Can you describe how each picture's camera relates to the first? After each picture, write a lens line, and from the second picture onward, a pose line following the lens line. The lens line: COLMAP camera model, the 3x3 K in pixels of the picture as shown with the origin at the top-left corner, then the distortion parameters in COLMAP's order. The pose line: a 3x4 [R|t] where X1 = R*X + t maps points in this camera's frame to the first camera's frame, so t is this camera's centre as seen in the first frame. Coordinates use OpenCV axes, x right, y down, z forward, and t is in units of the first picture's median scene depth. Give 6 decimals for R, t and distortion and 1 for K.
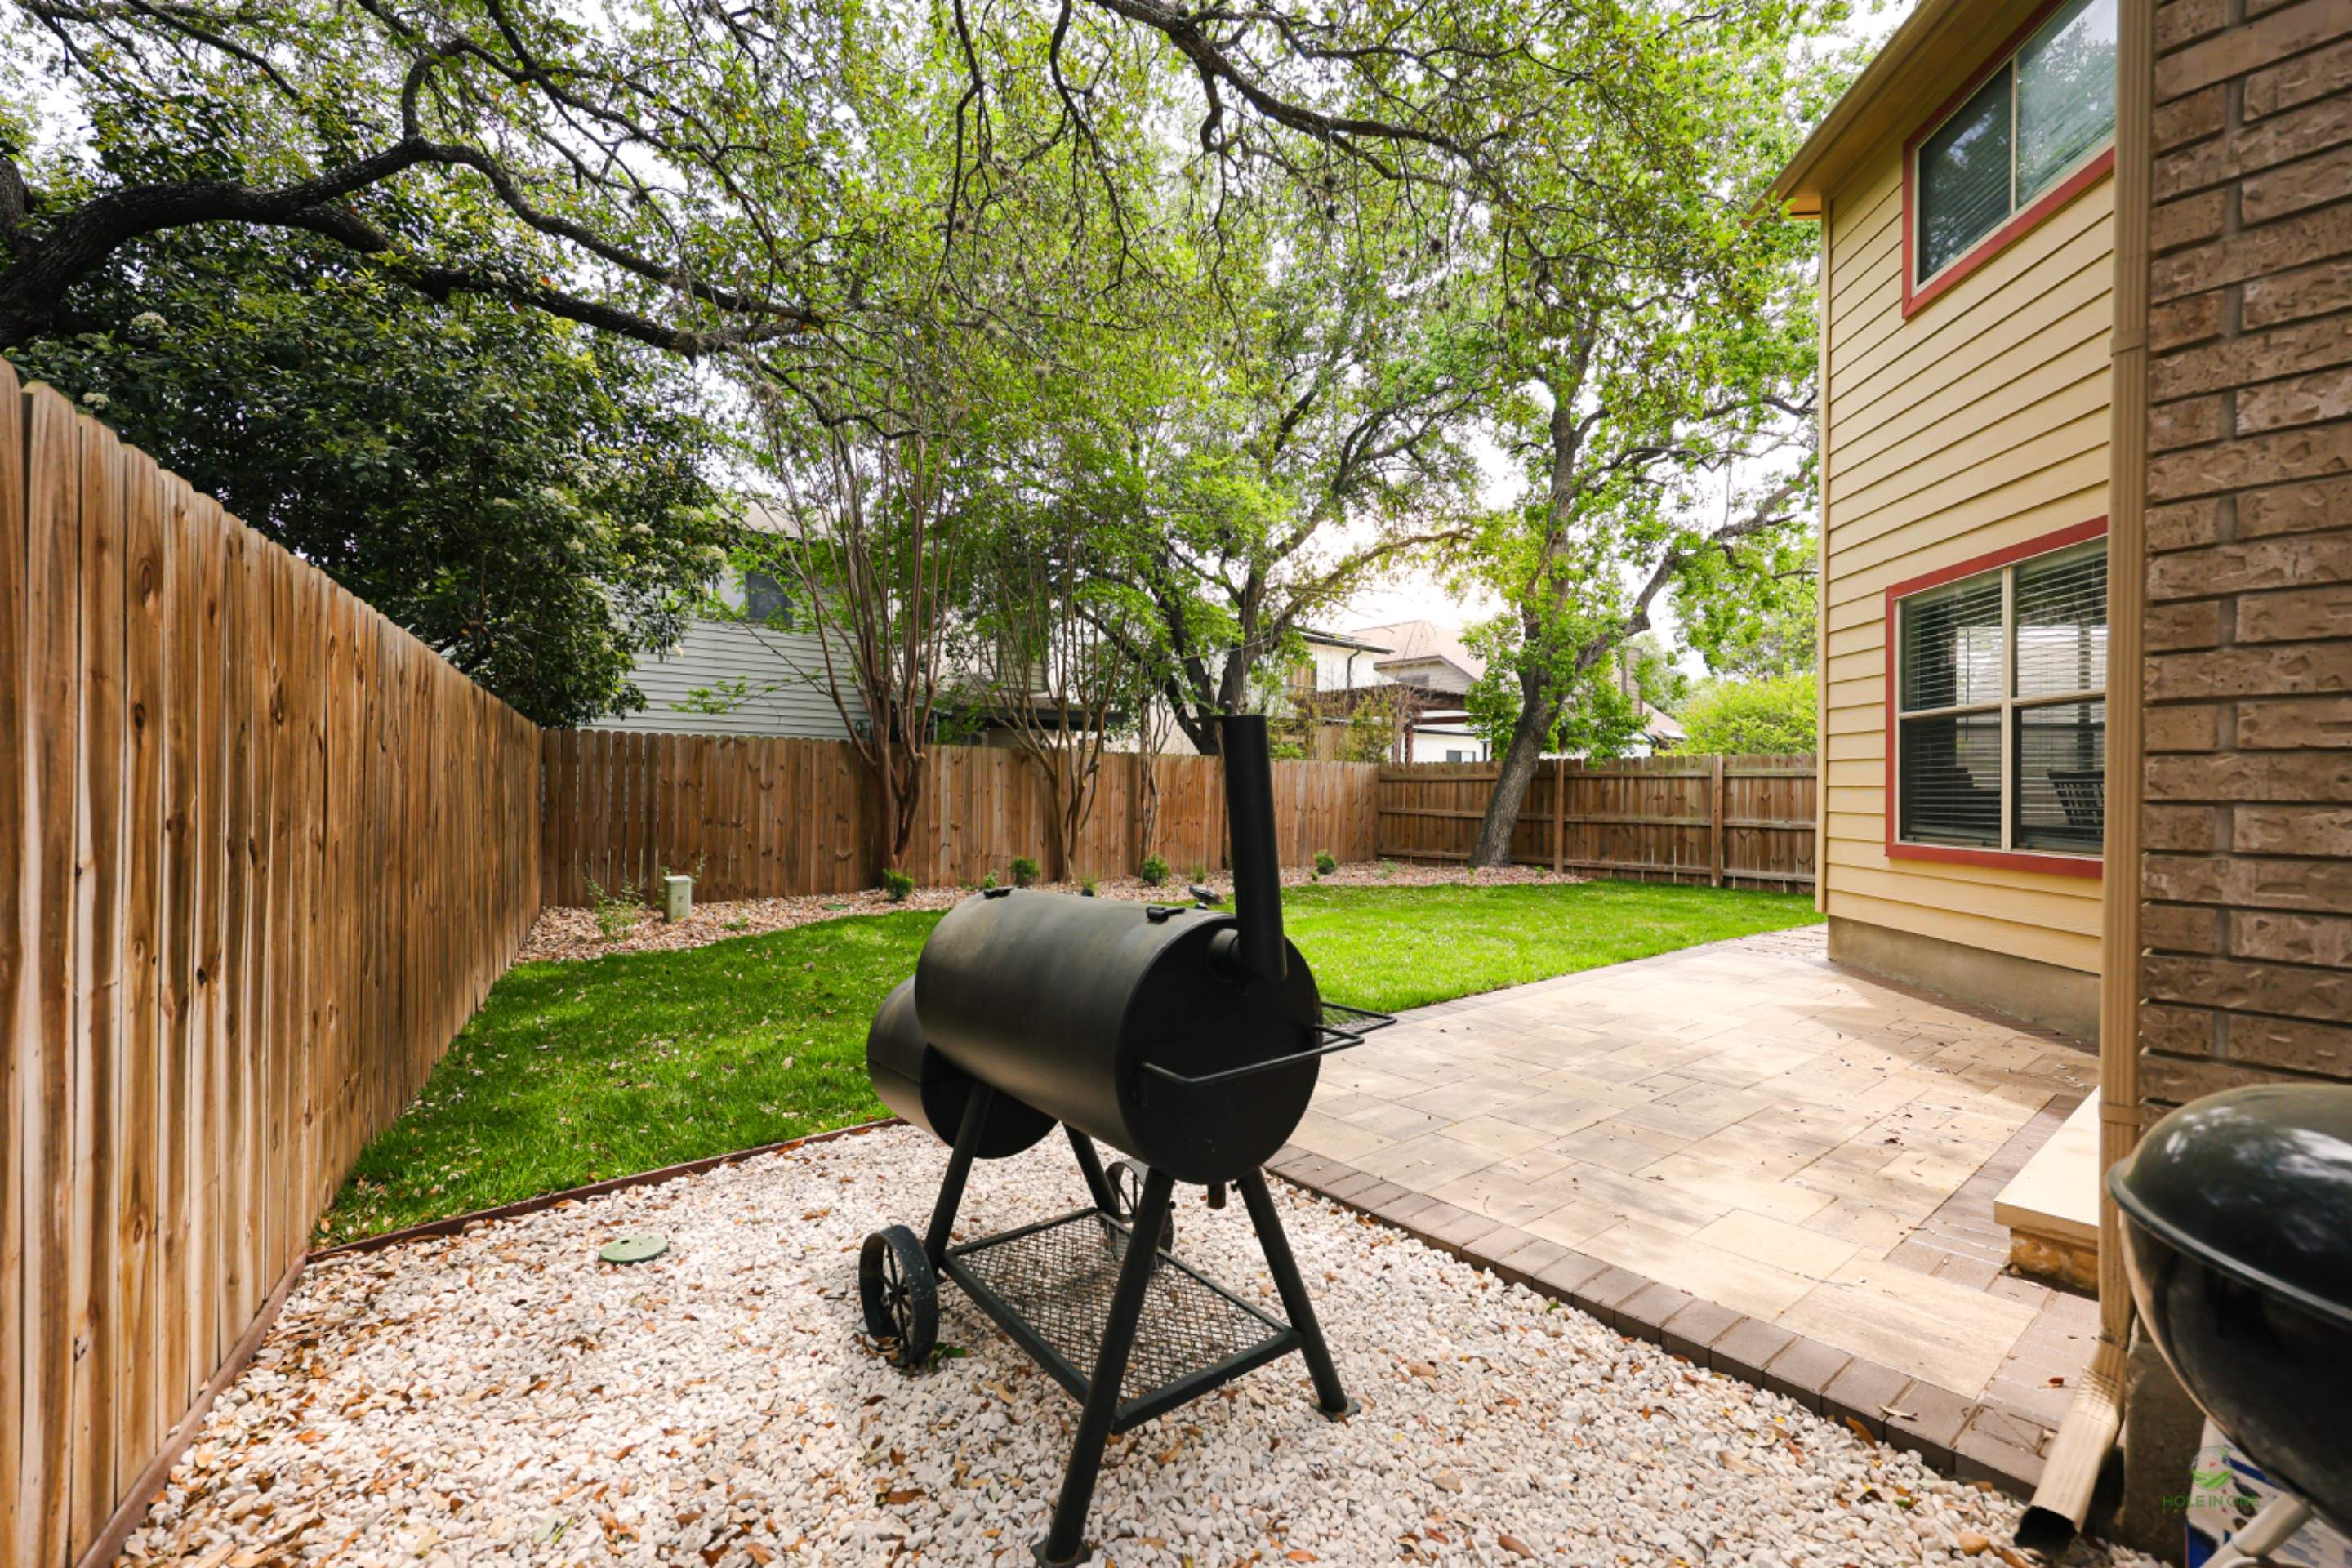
lens RADIAL K [[966.0, 0, 1172.0], [0, 966.0, 790.3], [0, 0, 1]] dist [0.003065, -0.000357]
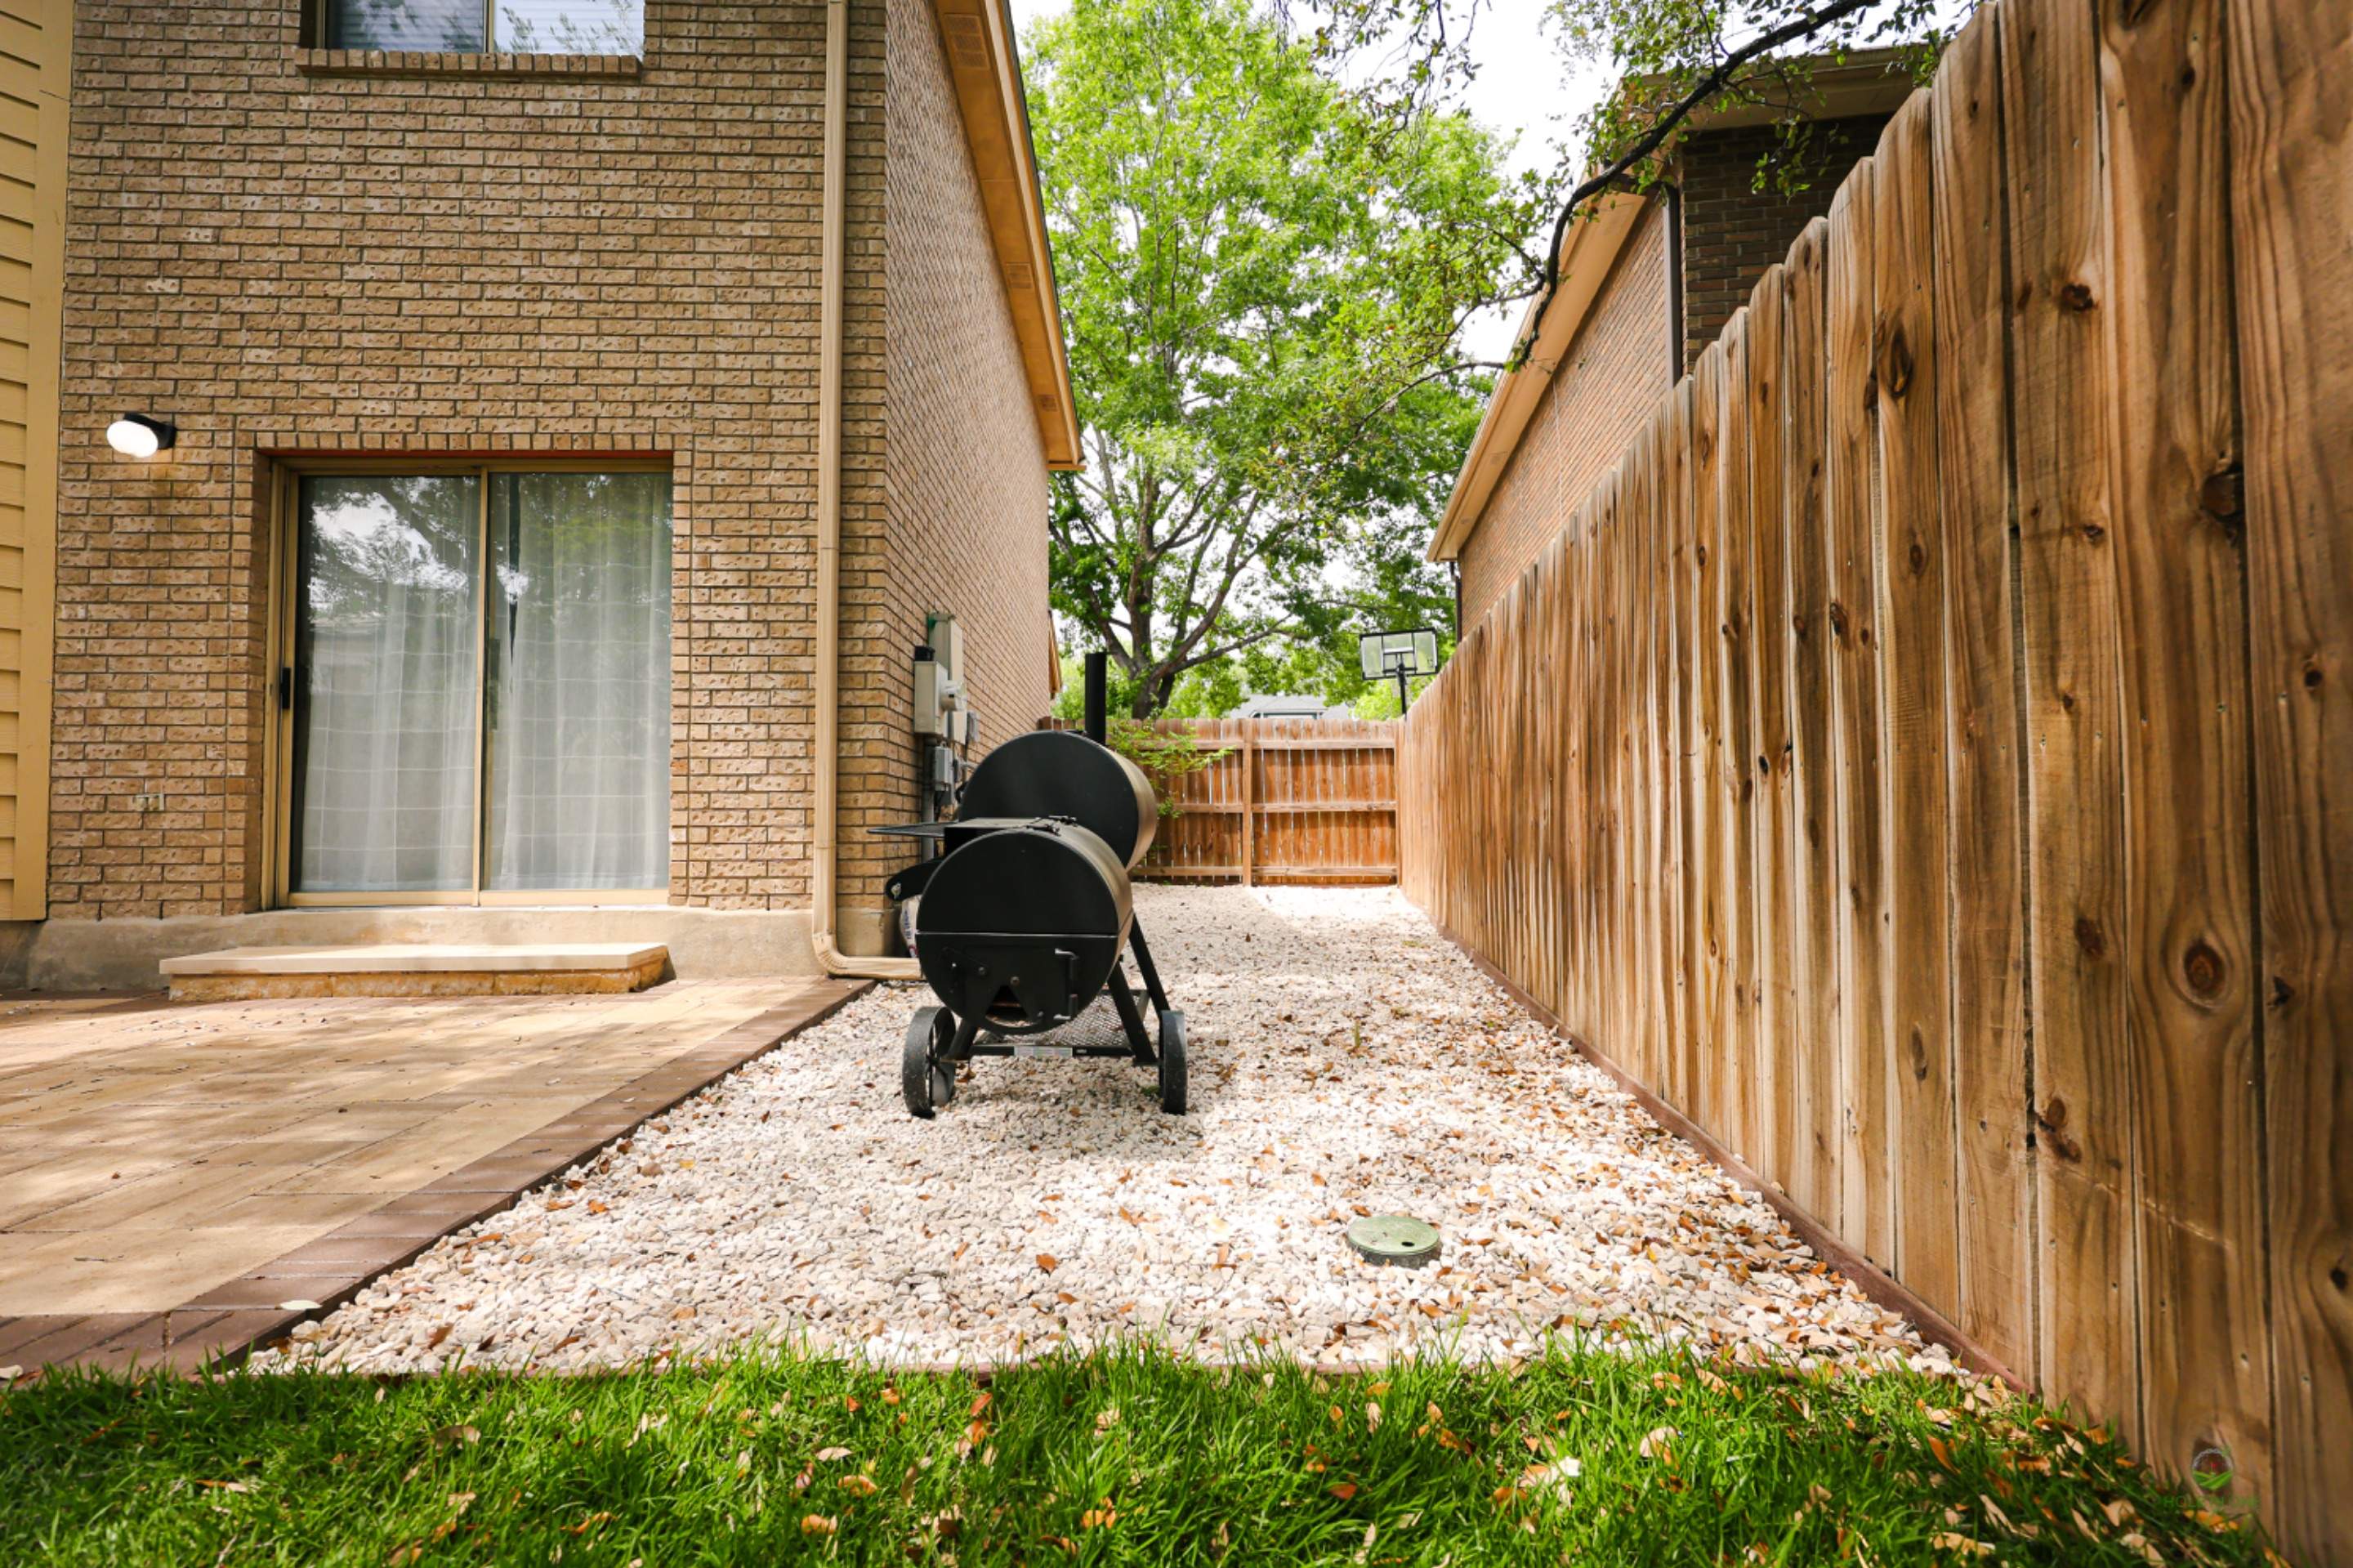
lens RADIAL K [[966.4, 0, 1172.5], [0, 966.4, 790.3], [0, 0, 1]] dist [0.003065, -0.000357]
pose [[-0.794162, 0.024205, 0.607224, -0.170746], [0.005015, 0.999433, -0.033280, 0.037566], [-0.607685, -0.023384, -0.793834, 0.326672]]
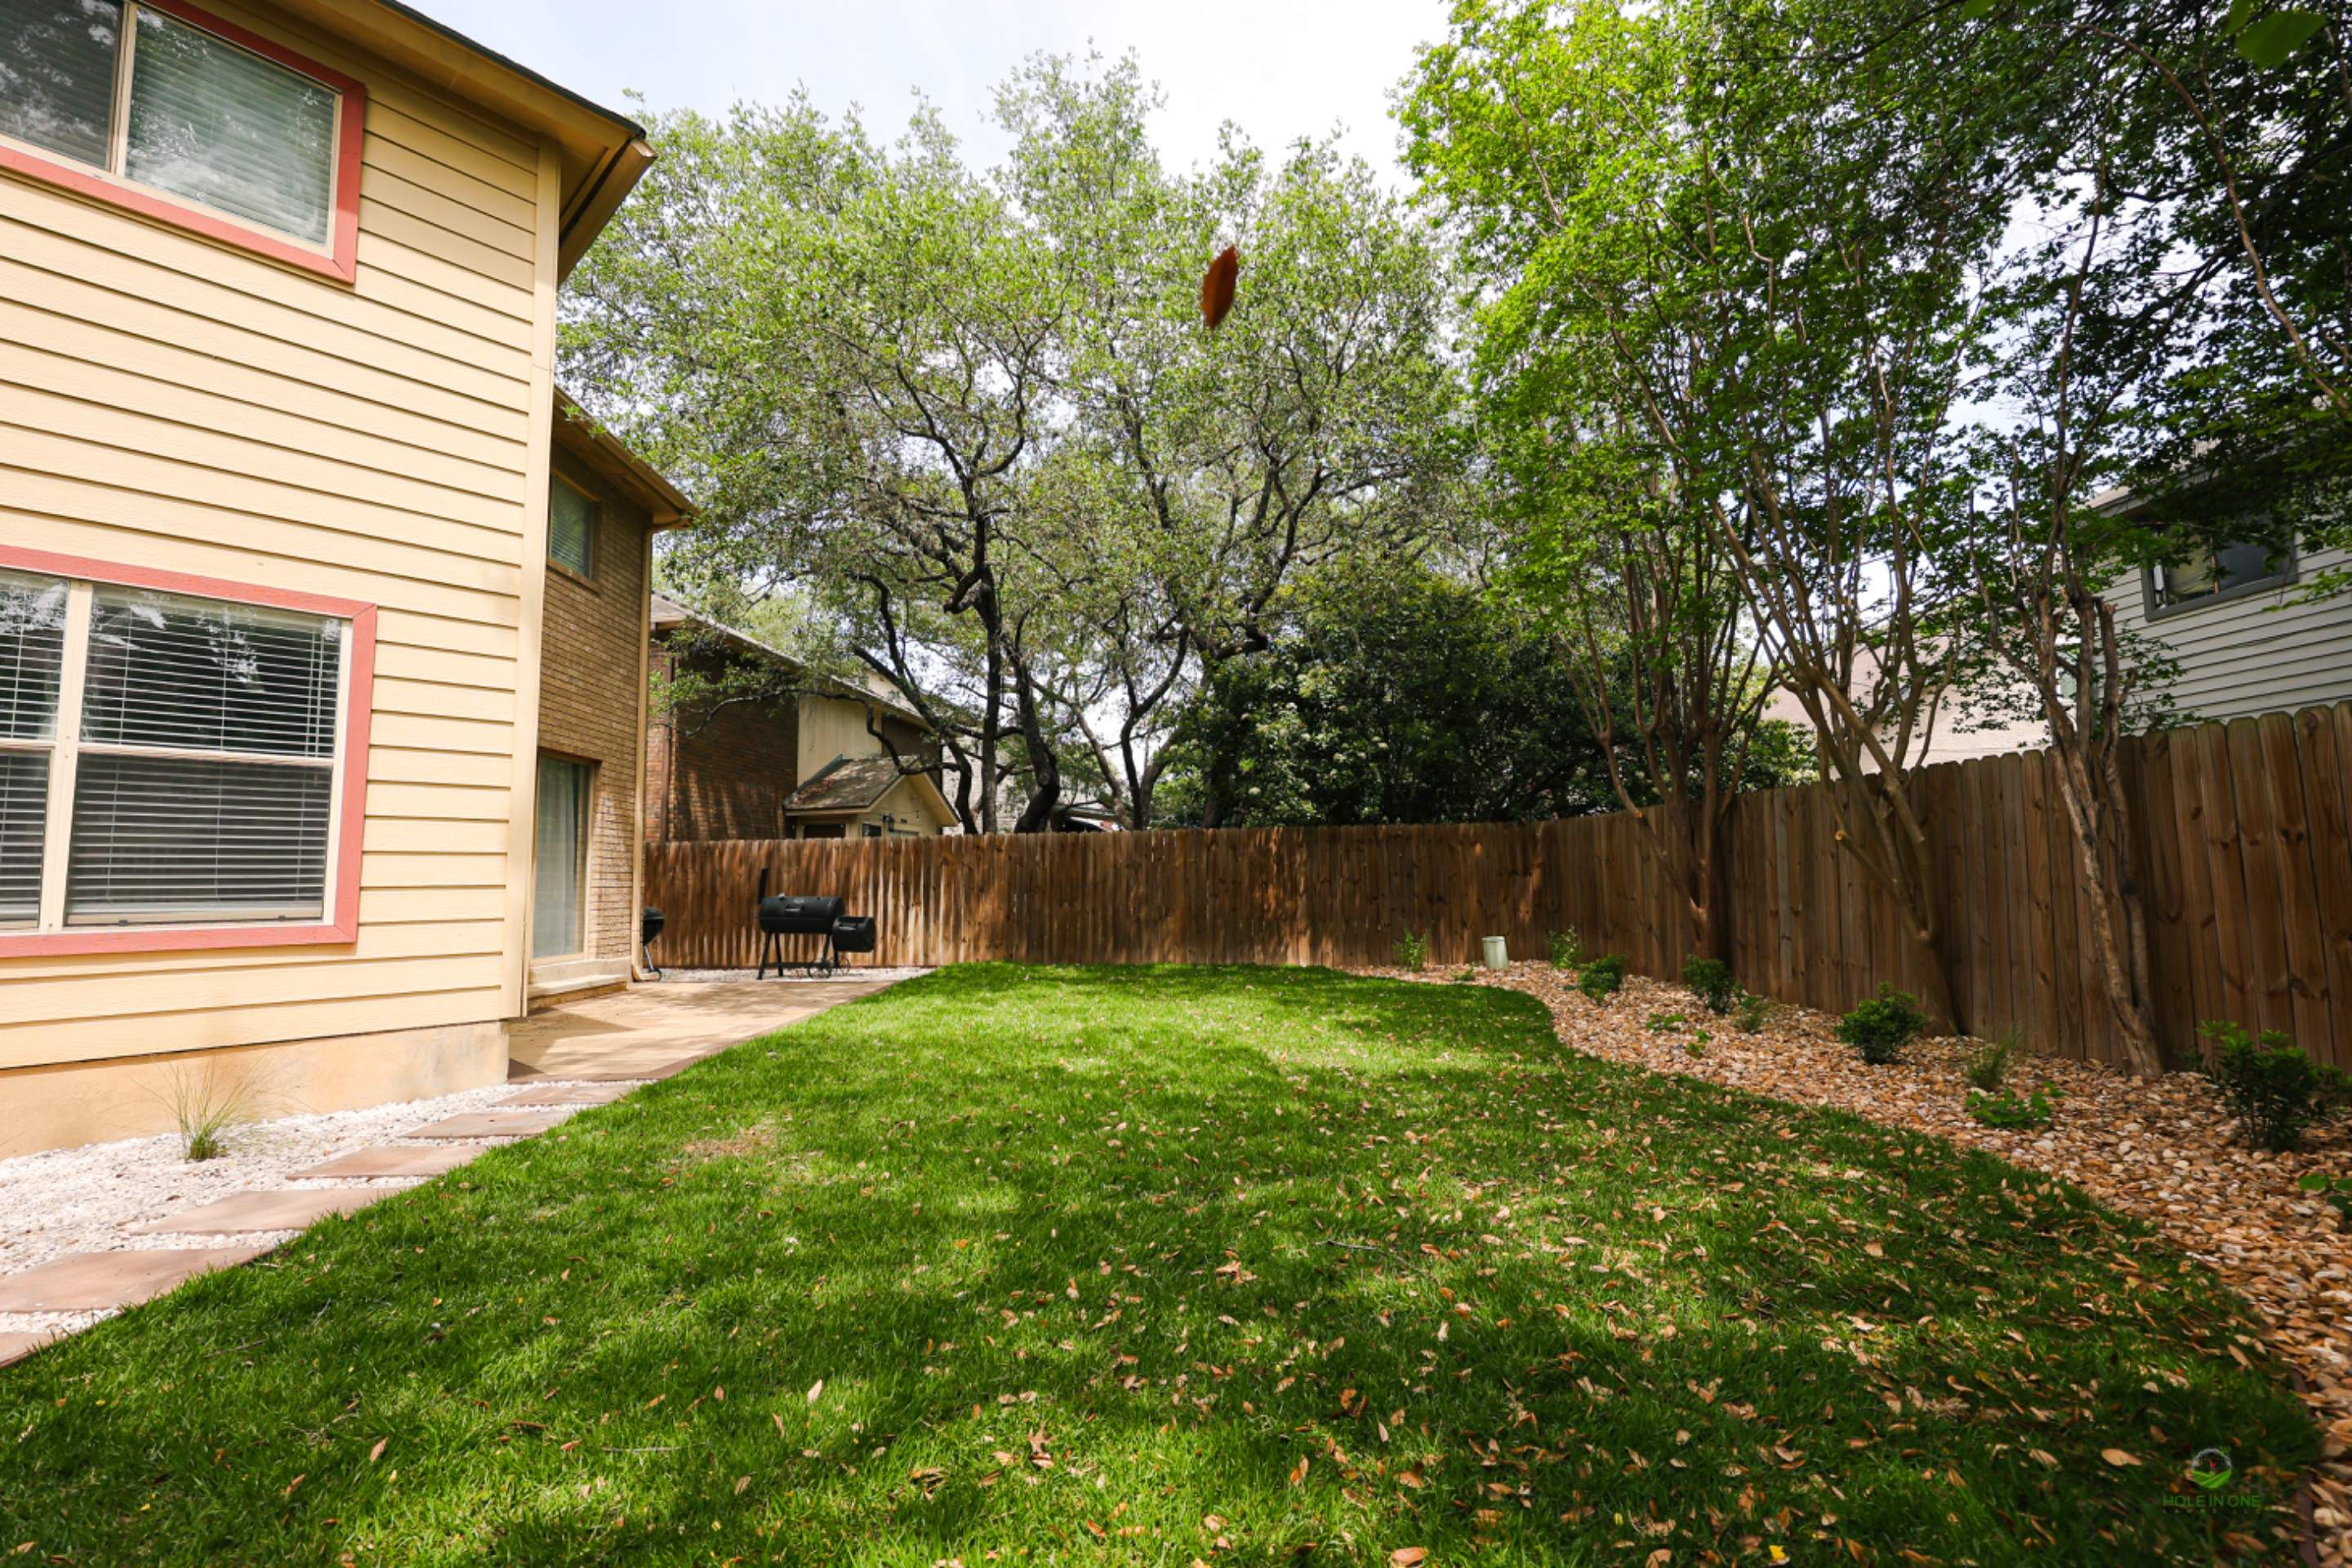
lens RADIAL K [[974.9, 0, 1168.7], [0, 974.9, 789.7], [0, 0, 1]] dist [-0.001343, -0.000334]
pose [[-0.600962, -0.074039, -0.795841, 0.530692], [0.013841, 0.994587, -0.102981, 0.017554], [0.799158, -0.072903, -0.596684, 1.012234]]
